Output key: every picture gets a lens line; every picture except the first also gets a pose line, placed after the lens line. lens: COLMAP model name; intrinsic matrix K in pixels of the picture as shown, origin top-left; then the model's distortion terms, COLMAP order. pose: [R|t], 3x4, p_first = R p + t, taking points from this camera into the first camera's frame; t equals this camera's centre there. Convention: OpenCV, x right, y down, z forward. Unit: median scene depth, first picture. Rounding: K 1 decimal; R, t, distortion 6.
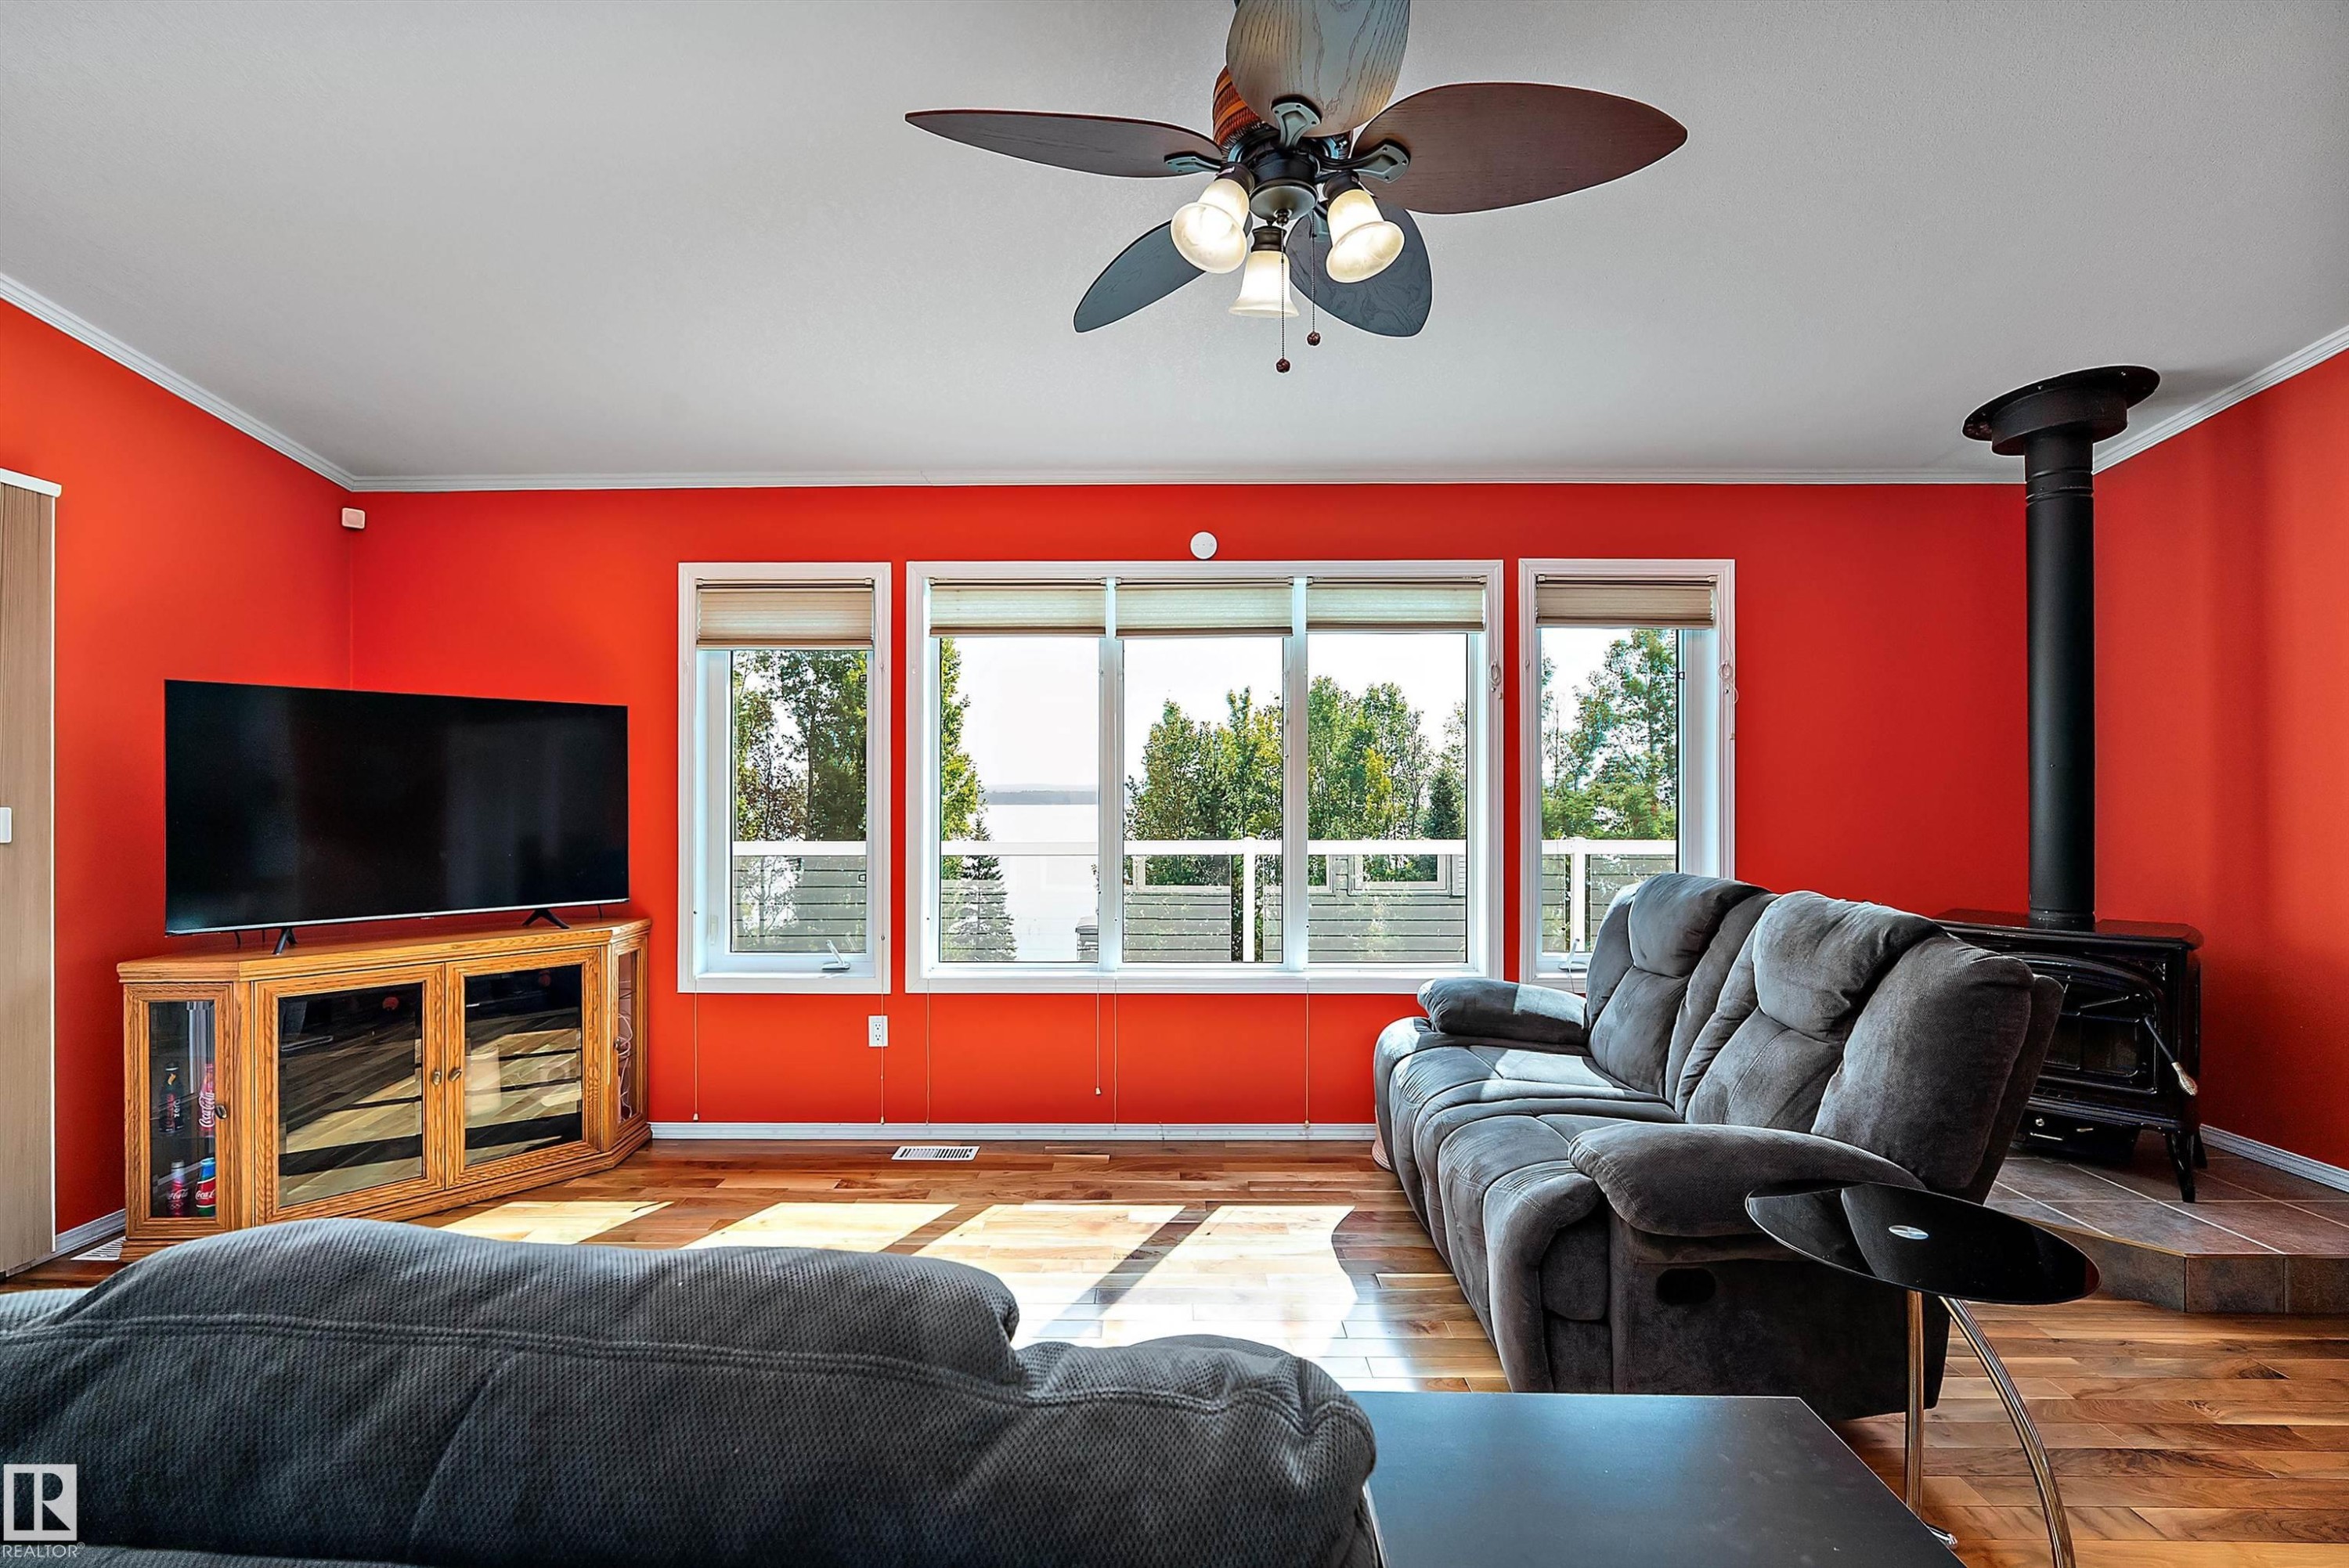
lens RADIAL K [[1071.9, 0, 1188.3], [0, 1071.9, 795.7], [0, 0, 1]] dist [-0.013422, 0.000621]
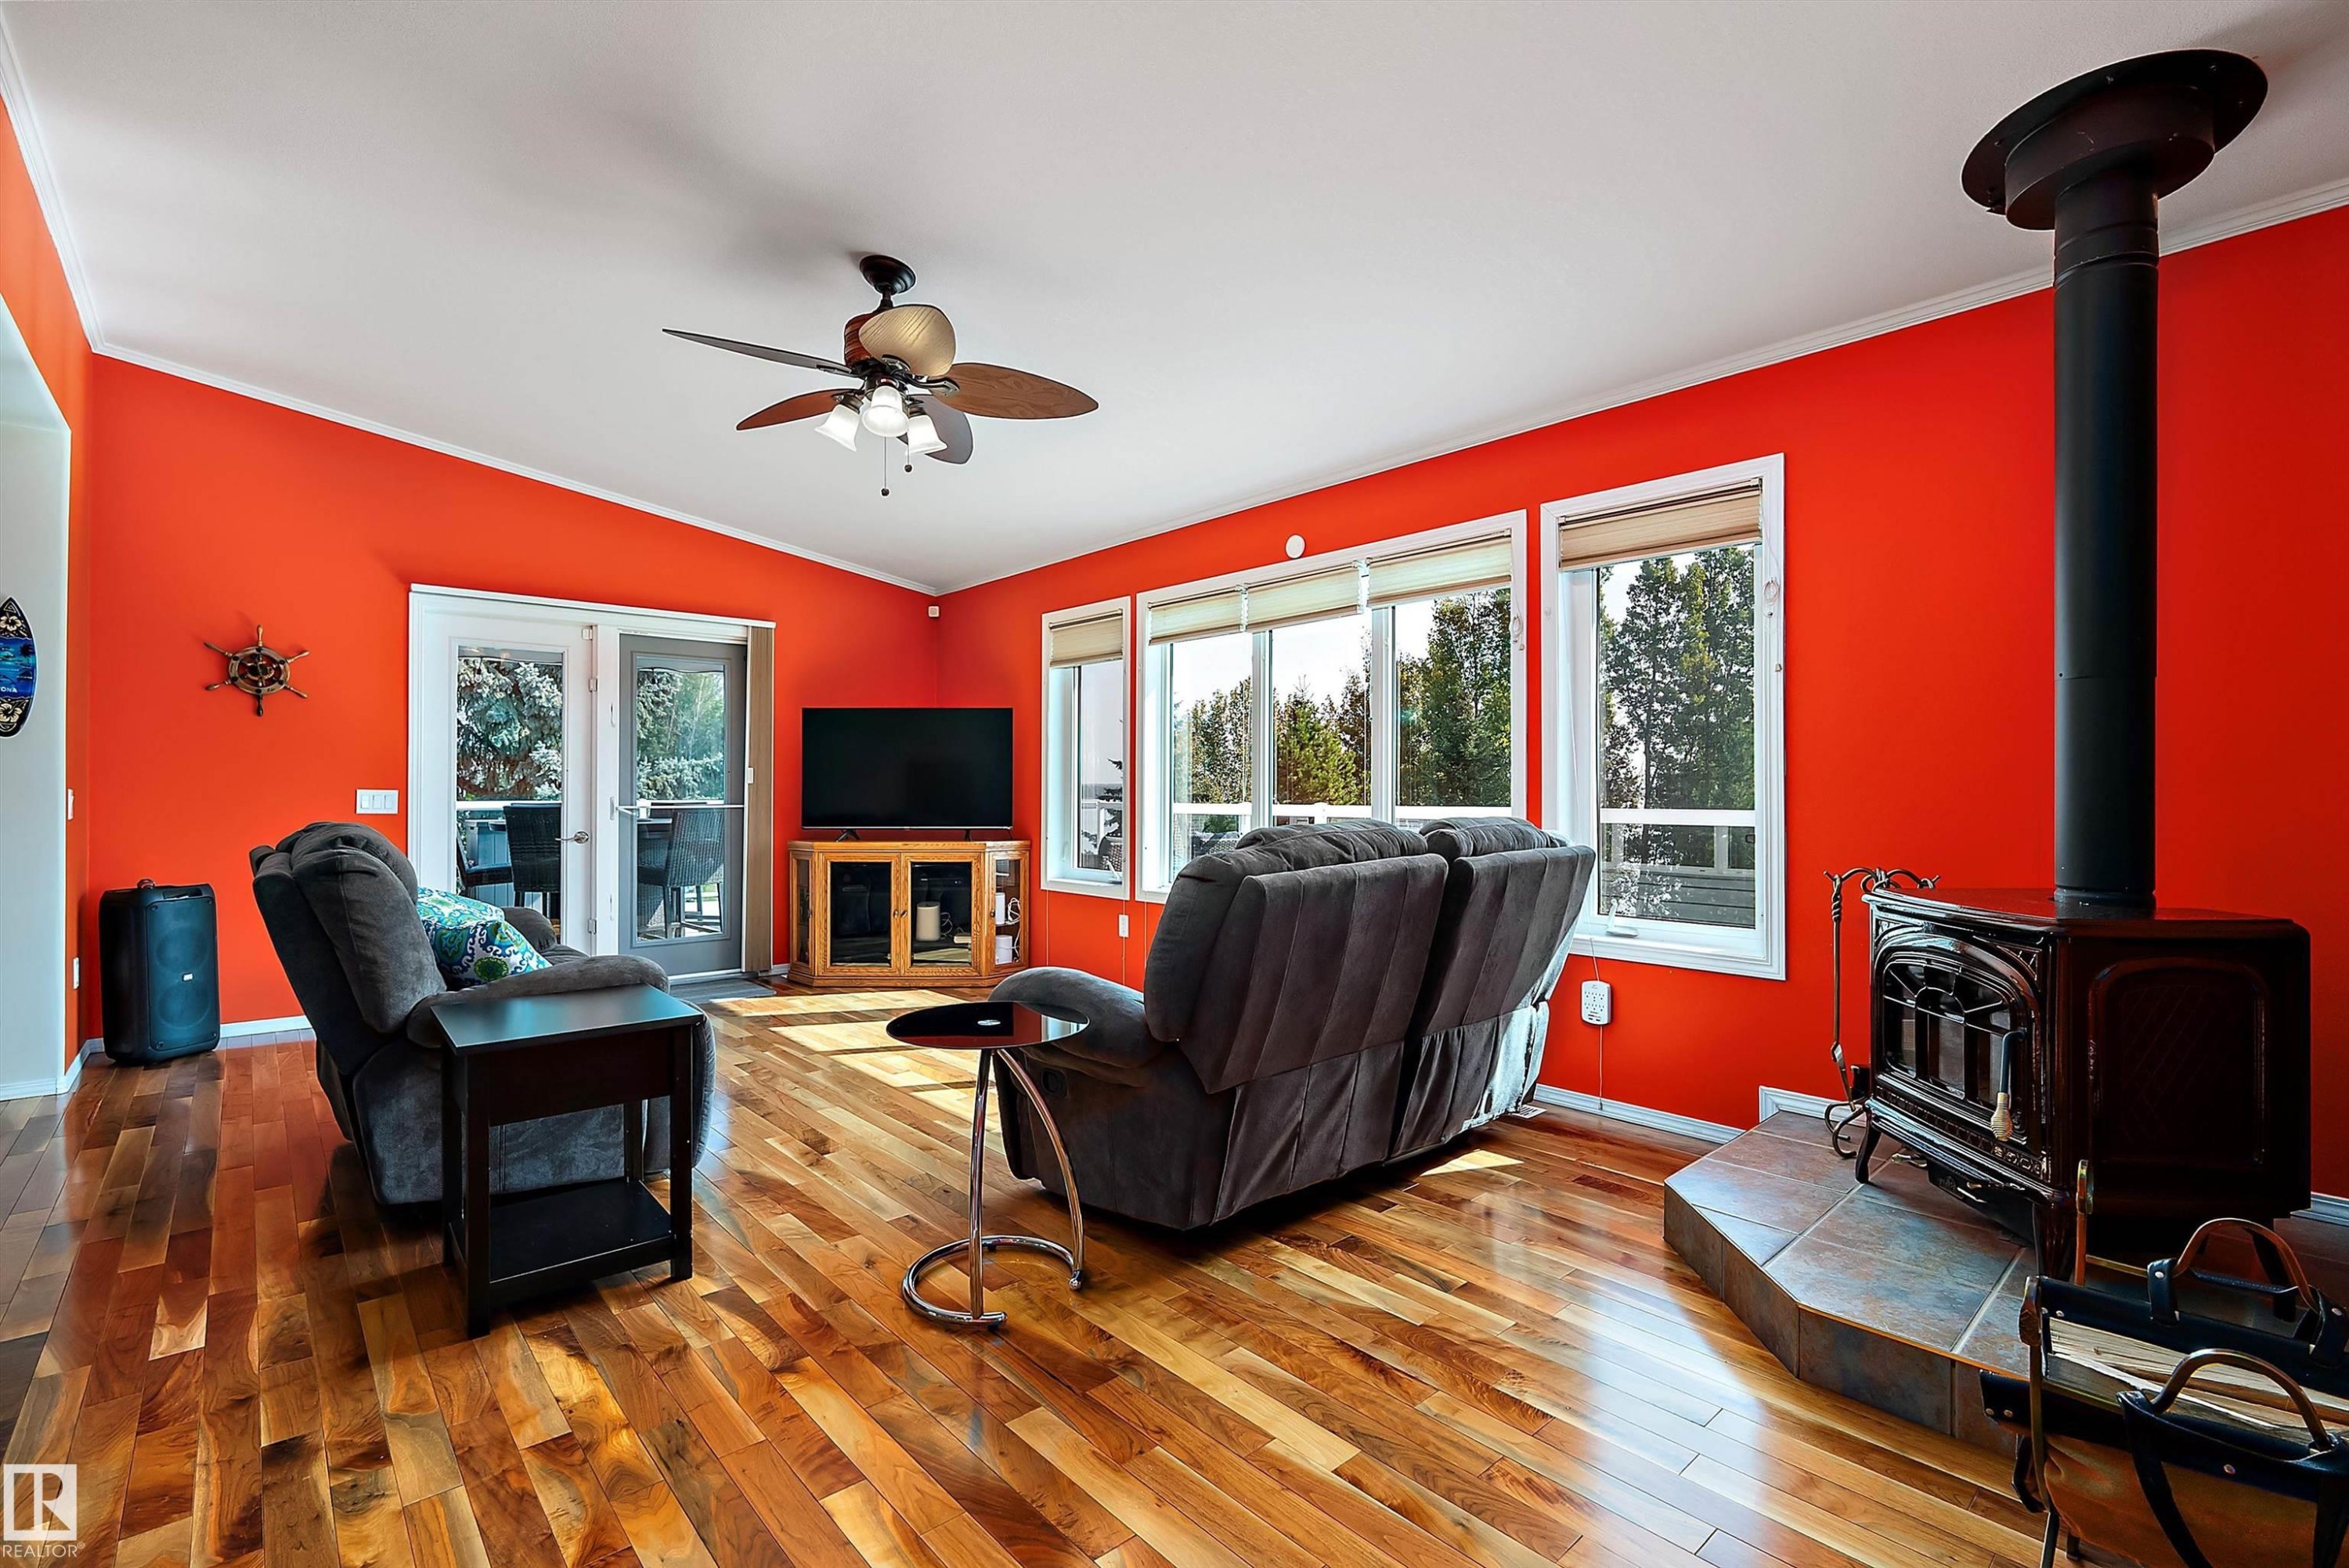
lens RADIAL K [[1071.9, 0, 1149.3], [0, 1071.9, 789.3], [0, 0, 1]] dist [-0.013422, 0.000621]
pose [[0.655133, 0.000290, -0.755514, 0.812380], [-0.001301, 0.999999, -0.000745, 0.039183], [0.755513, 0.001471, 0.655133, 0.092220]]
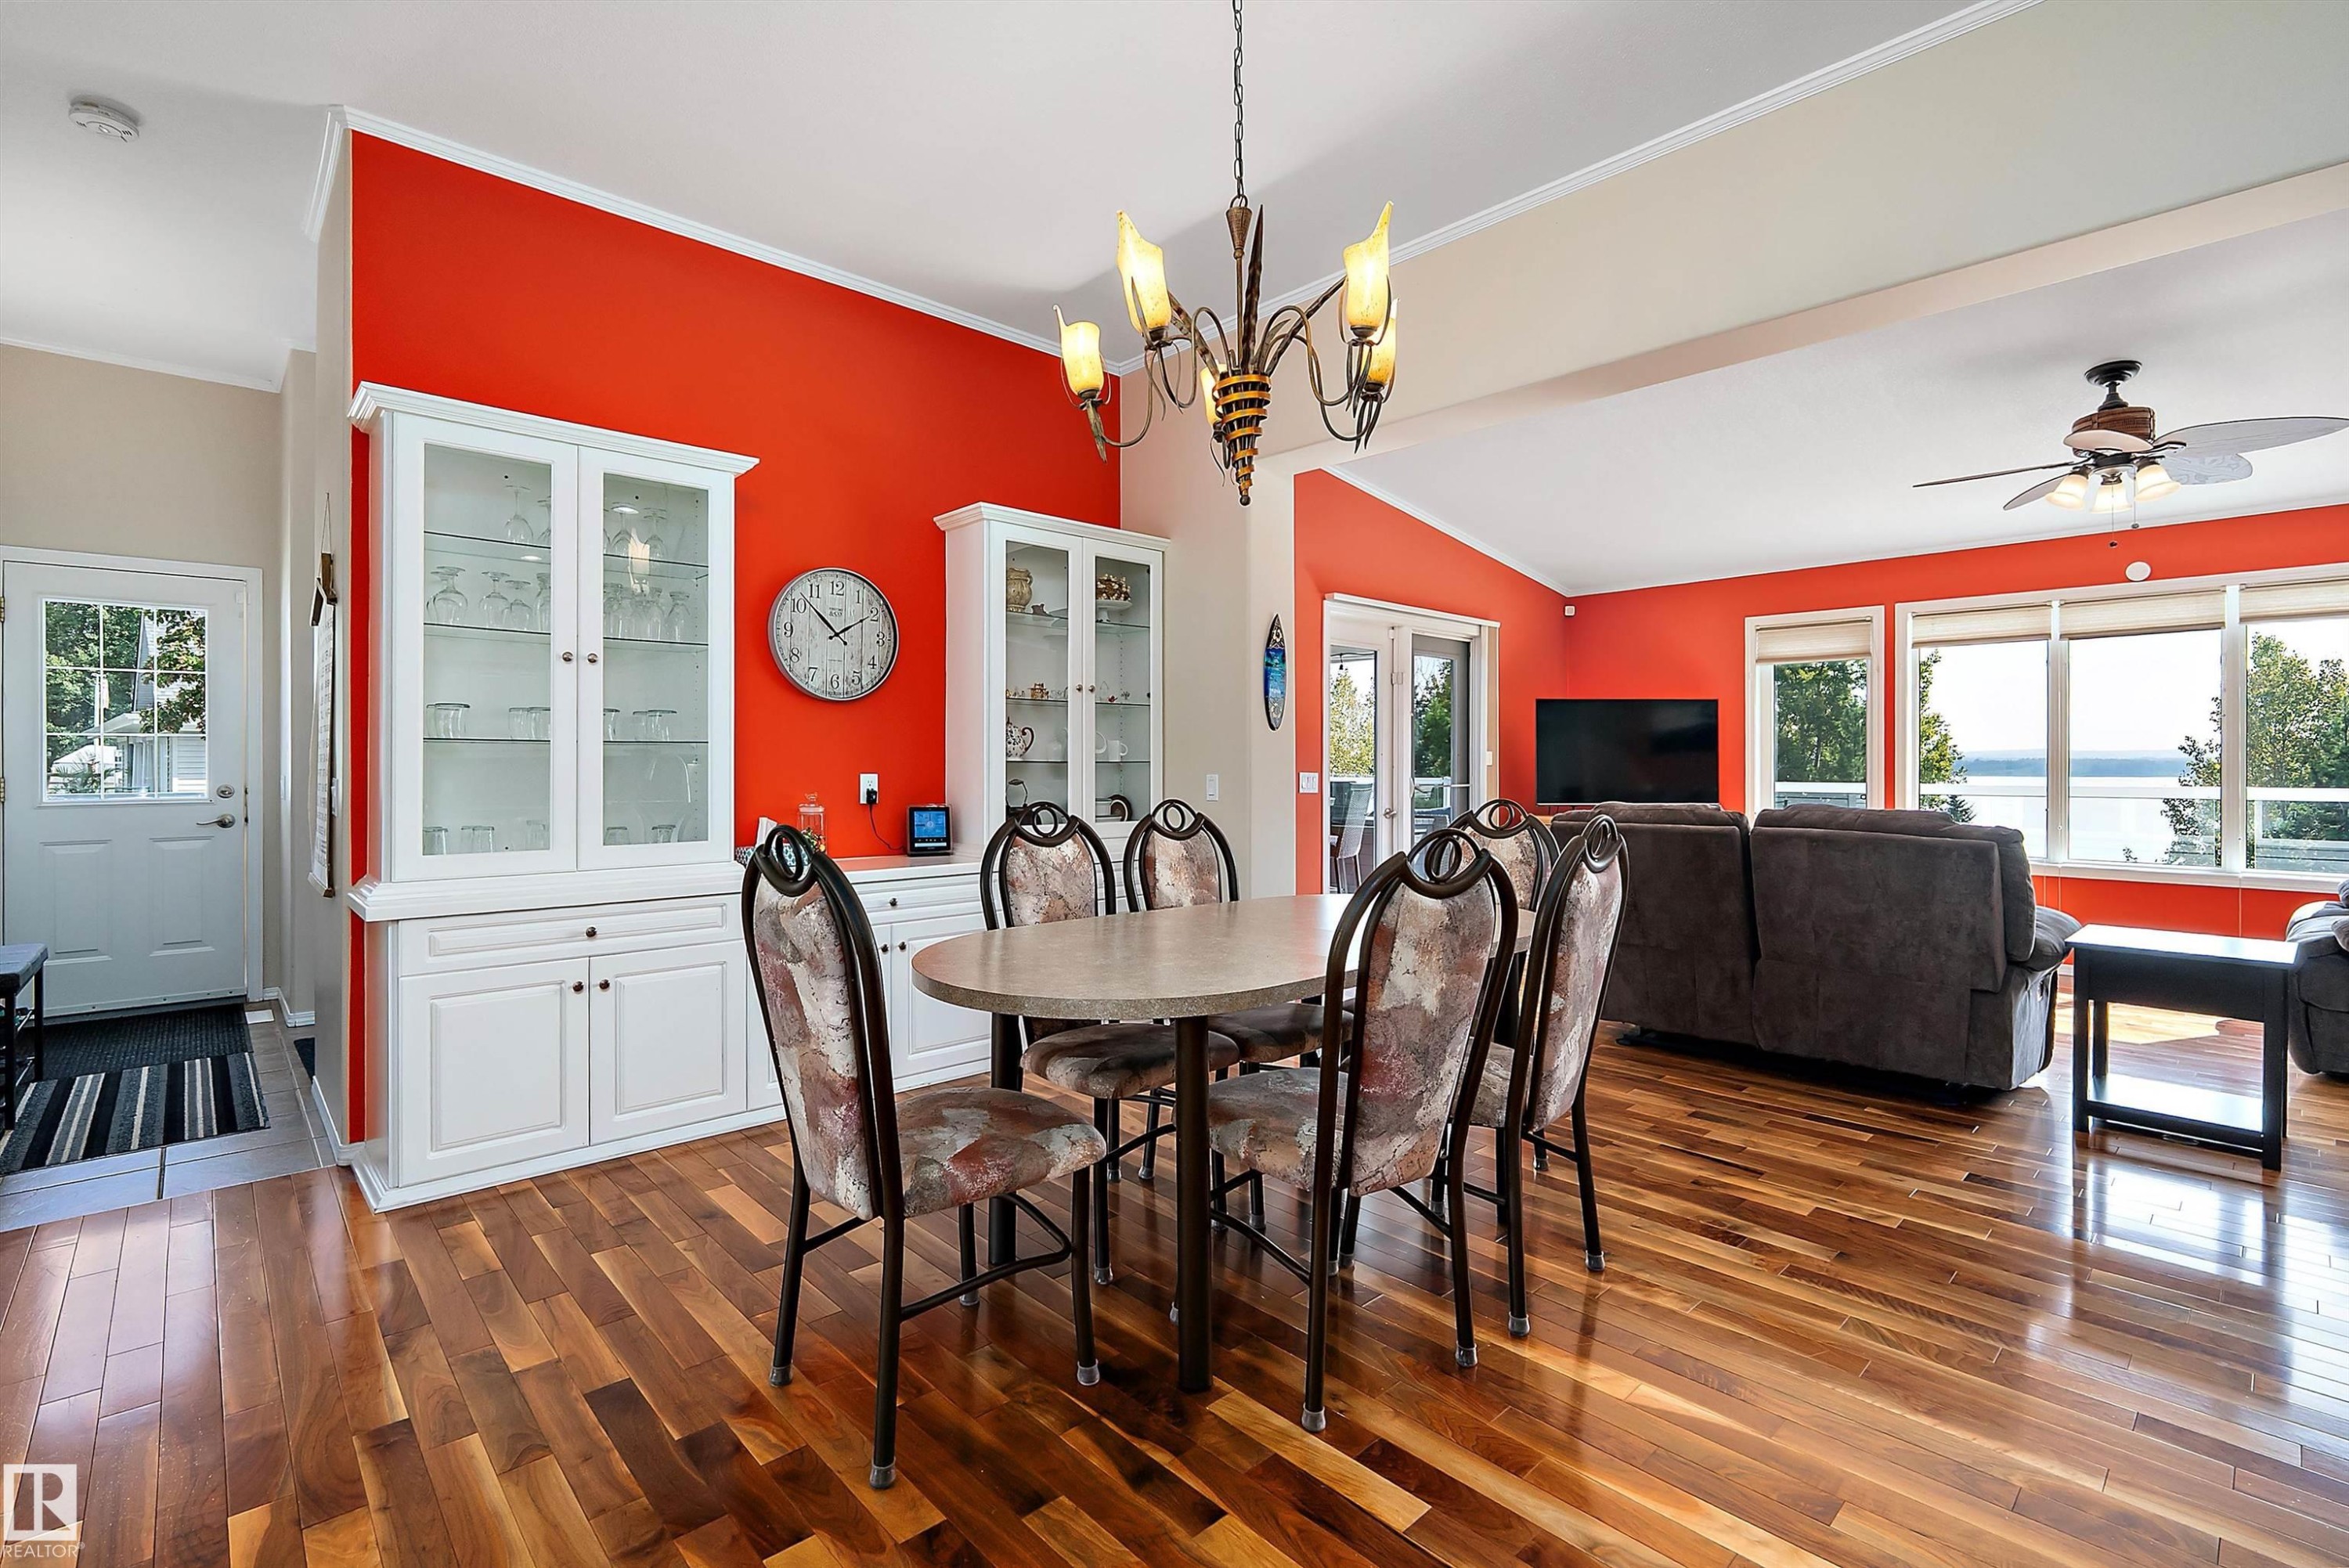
lens RADIAL K [[1071.9, 0, 1164.3], [0, 1071.9, 769.0], [0, 0, 1]] dist [-0.013422, 0.000621]
pose [[0.674044, 0.005866, -0.738668, 0.184721], [-0.002176, 0.999980, 0.005956, 0.025034], [0.738688, -0.002407, 0.674043, -0.911922]]
